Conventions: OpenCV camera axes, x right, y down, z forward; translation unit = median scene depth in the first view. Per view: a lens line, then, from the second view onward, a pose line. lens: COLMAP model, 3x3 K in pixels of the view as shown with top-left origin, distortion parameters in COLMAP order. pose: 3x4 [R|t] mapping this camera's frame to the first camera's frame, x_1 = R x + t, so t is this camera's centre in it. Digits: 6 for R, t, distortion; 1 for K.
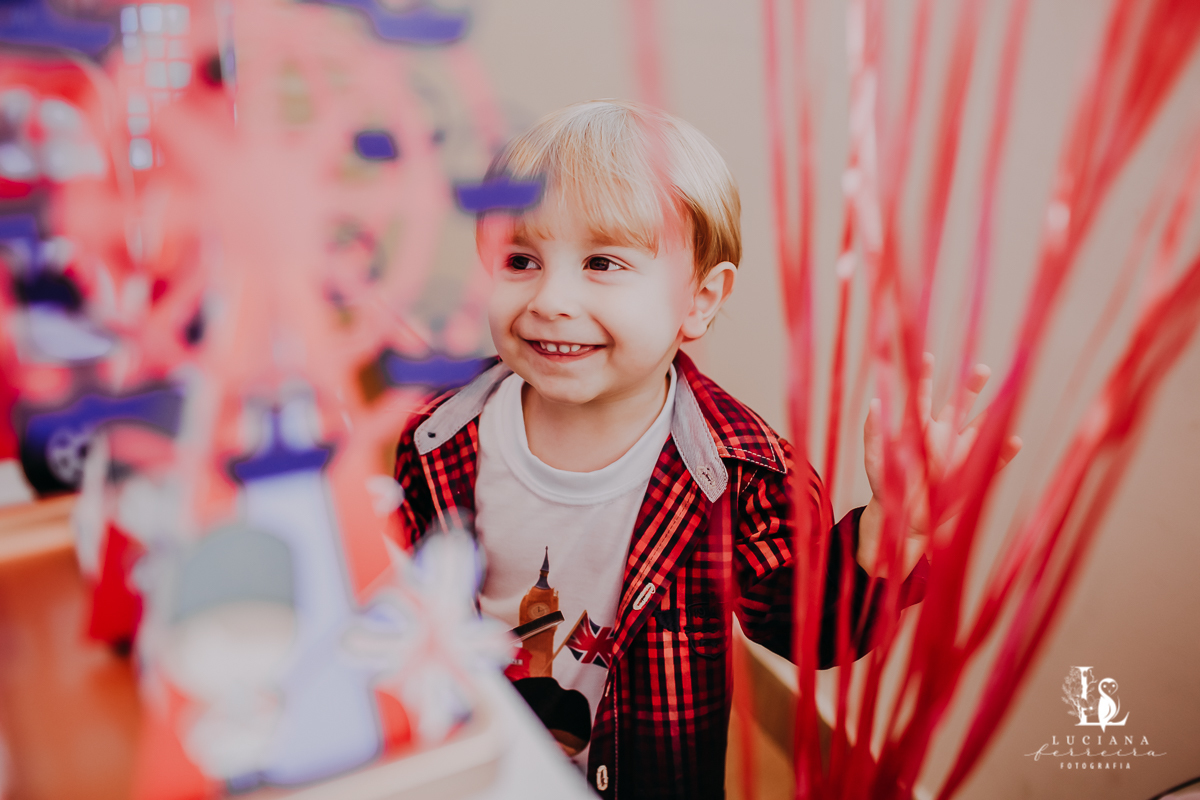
lens RADIAL K [[1247.9, 0, 600.0], [0, 1247.9, 400.0], [0, 0, 1]] dist [-0.049146, 0.018407]
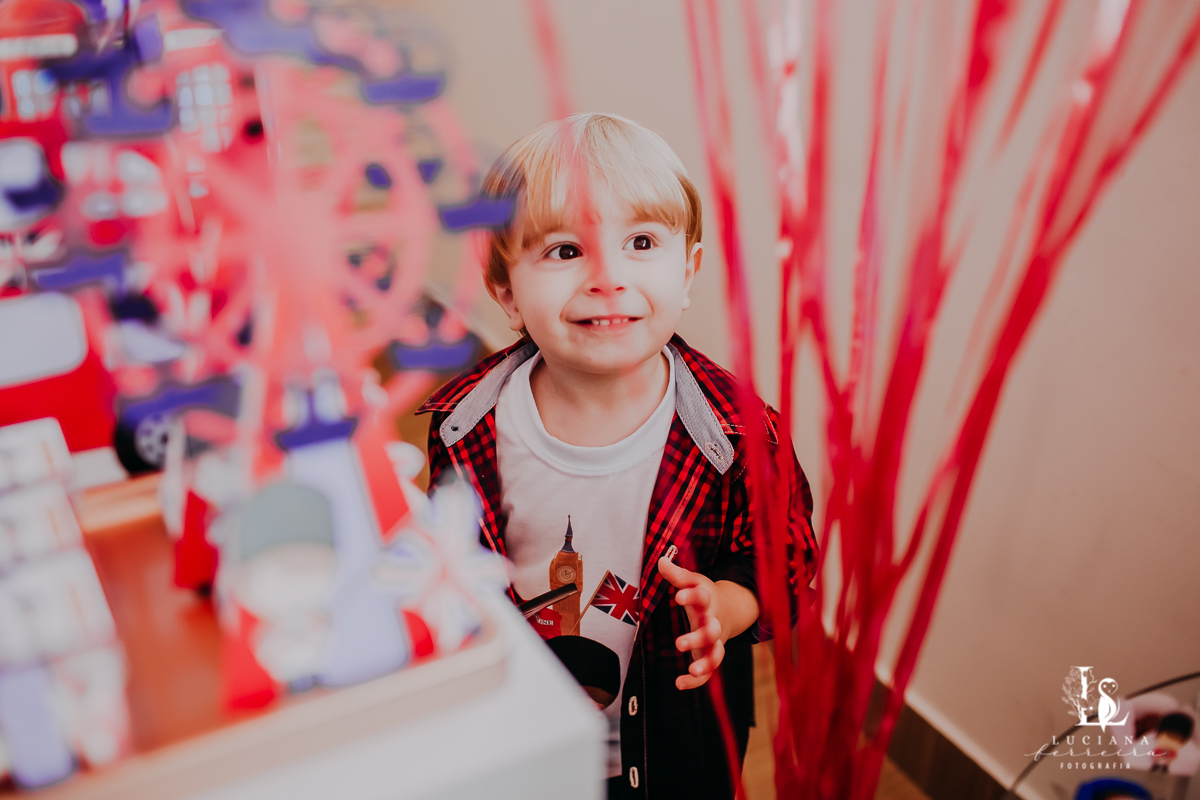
lens RADIAL K [[1247.9, 0, 600.0], [0, 1247.9, 400.0], [0, 0, 1]] dist [-0.049146, 0.018407]
pose [[0.997200, -0.059448, -0.045360, 0.086830], [0.059382, 0.998231, -0.002796, 0.032461], [0.045446, 0.000094, 0.998967, -0.247712]]
